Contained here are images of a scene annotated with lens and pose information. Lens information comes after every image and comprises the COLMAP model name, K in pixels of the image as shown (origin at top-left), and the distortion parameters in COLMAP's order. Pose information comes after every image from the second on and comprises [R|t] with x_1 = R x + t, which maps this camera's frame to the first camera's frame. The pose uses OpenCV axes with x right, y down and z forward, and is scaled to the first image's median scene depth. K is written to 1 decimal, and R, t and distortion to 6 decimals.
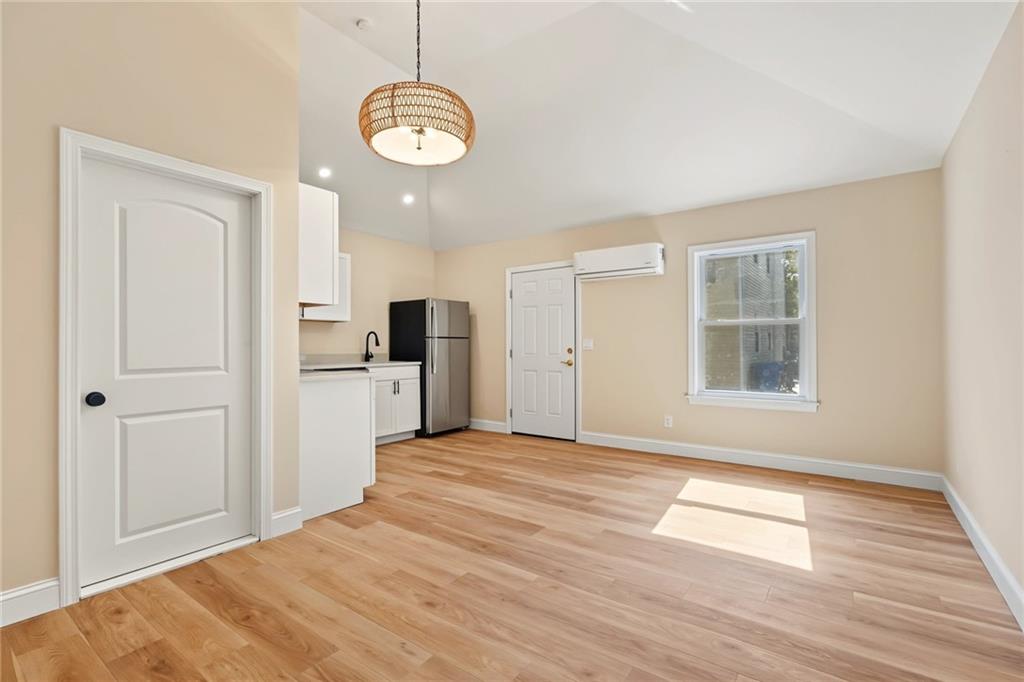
lens RADIAL K [[465.7, 0, 512.3], [0, 465.7, 344.3], [0, 0, 1]] dist [0.001070, 0.000080]
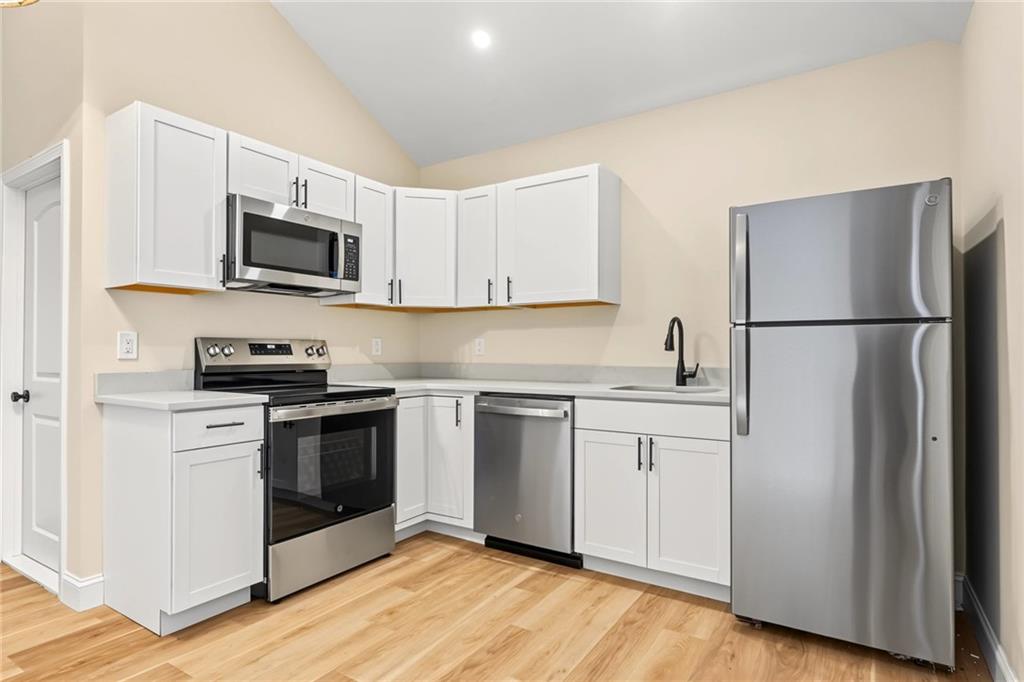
lens RADIAL K [[552.7, 0, 510.2], [0, 552.7, 344.4], [0, 0, 1]] dist [-0.001366, -0.000620]
pose [[0.062074, -0.009637, -0.998025, 0.353931], [0.003167, 0.999950, -0.009459, 0.003745], [0.998067, -0.002573, 0.062101, 1.363243]]
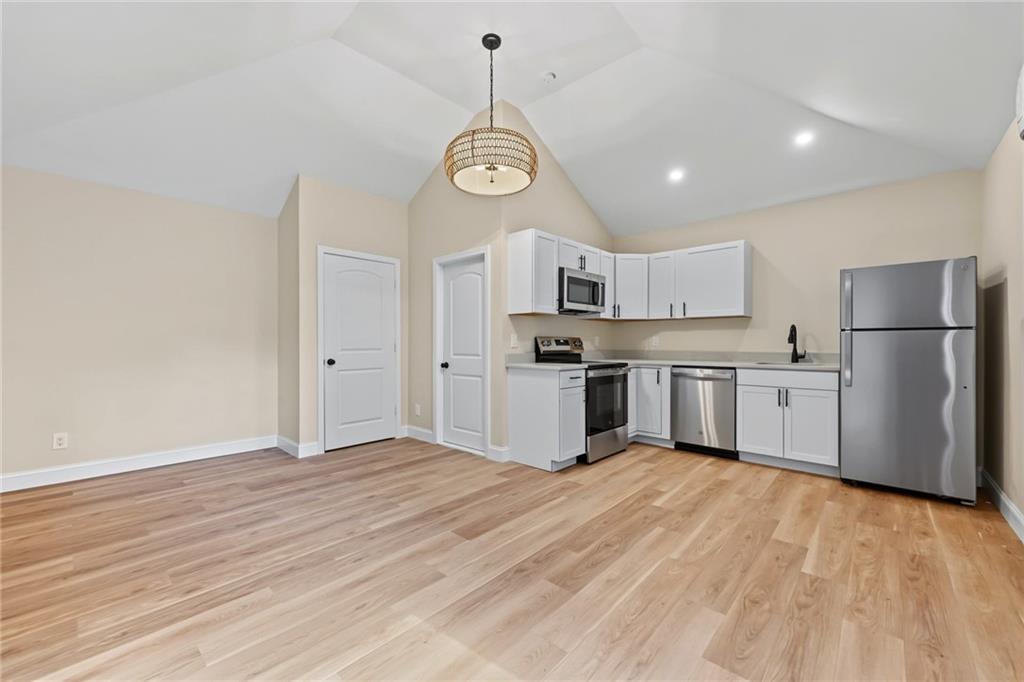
lens RADIAL K [[407.0, 0, 511.5], [0, 407.0, 342.2], [0, 0, 1]] dist [0.005440, -0.001246]
pose [[-0.108769, -0.000433, -0.994067, 0.741321], [0.002961, 0.999995, -0.000759, 0.001409], [0.994063, -0.003026, -0.108768, 1.006807]]
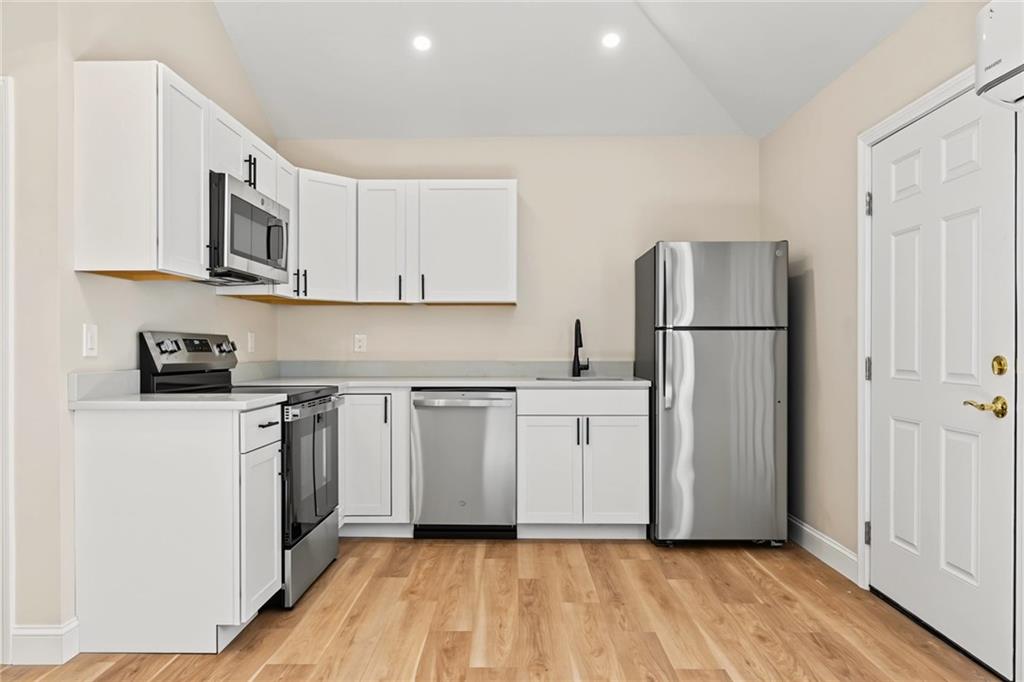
lens RADIAL K [[679.1, 0, 509.3], [0, 679.1, 347.7], [0, 0, 1]] dist [-0.001065, 0.002858]
pose [[0.582487, 0.001748, -0.812838, 0.466396], [0.001412, 0.999994, 0.003162, 0.002754], [0.812839, -0.002990, 0.582481, 0.824134]]
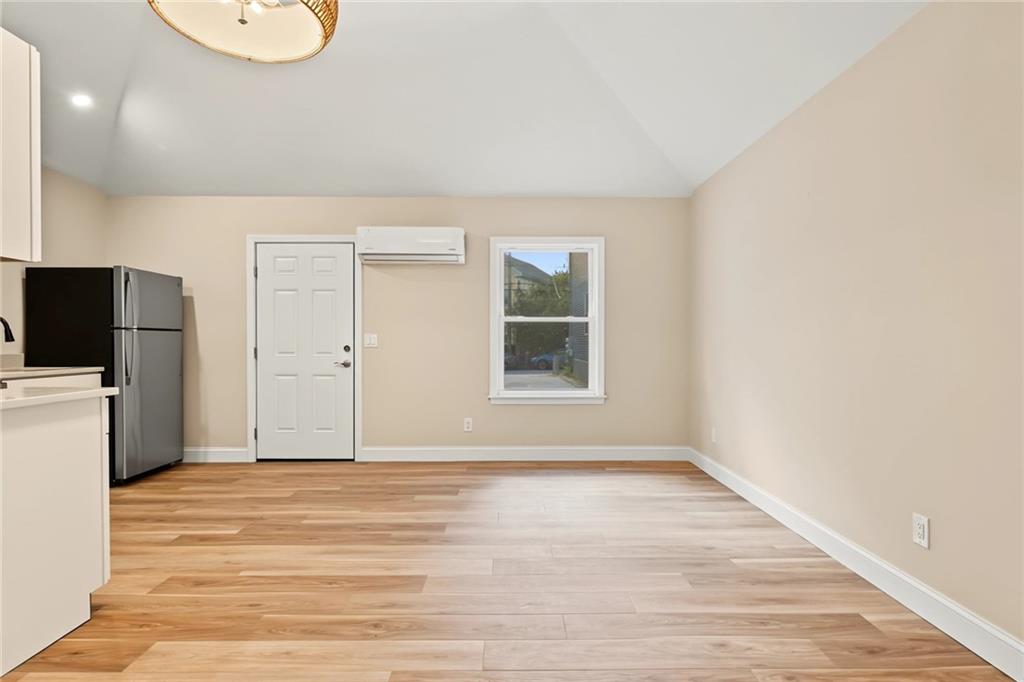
lens RADIAL K [[509.4, 0, 511.7], [0, 509.4, 348.4], [0, 0, 1]] dist [0.002001, -0.001399]
pose [[0.804272, -0.003743, 0.594249, -0.273627], [-0.004127, 0.999921, 0.011884, 0.003233], [-0.594247, -0.012011, 0.804193, 0.205726]]
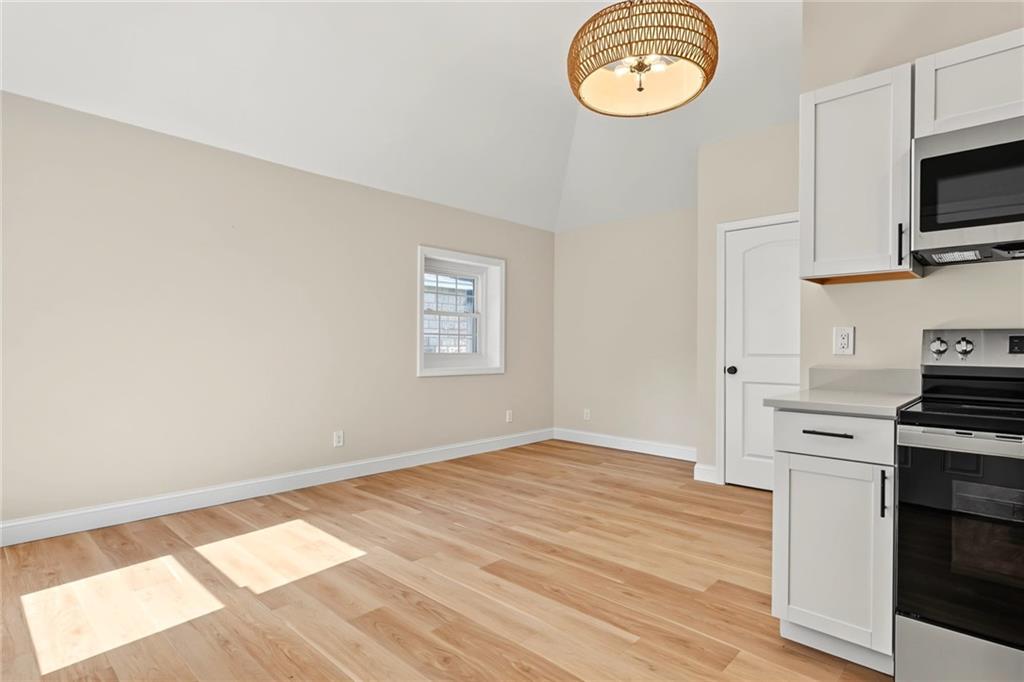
lens RADIAL K [[528.7, 0, 510.0], [0, 528.7, 347.6], [0, 0, 1]] dist [0.005515, -0.000770]
pose [[-0.991734, -0.001573, 0.128302, -0.086180], [-0.001532, 0.999999, 0.000416, 0.005543], [-0.128303, 0.000216, -0.991735, 1.641182]]
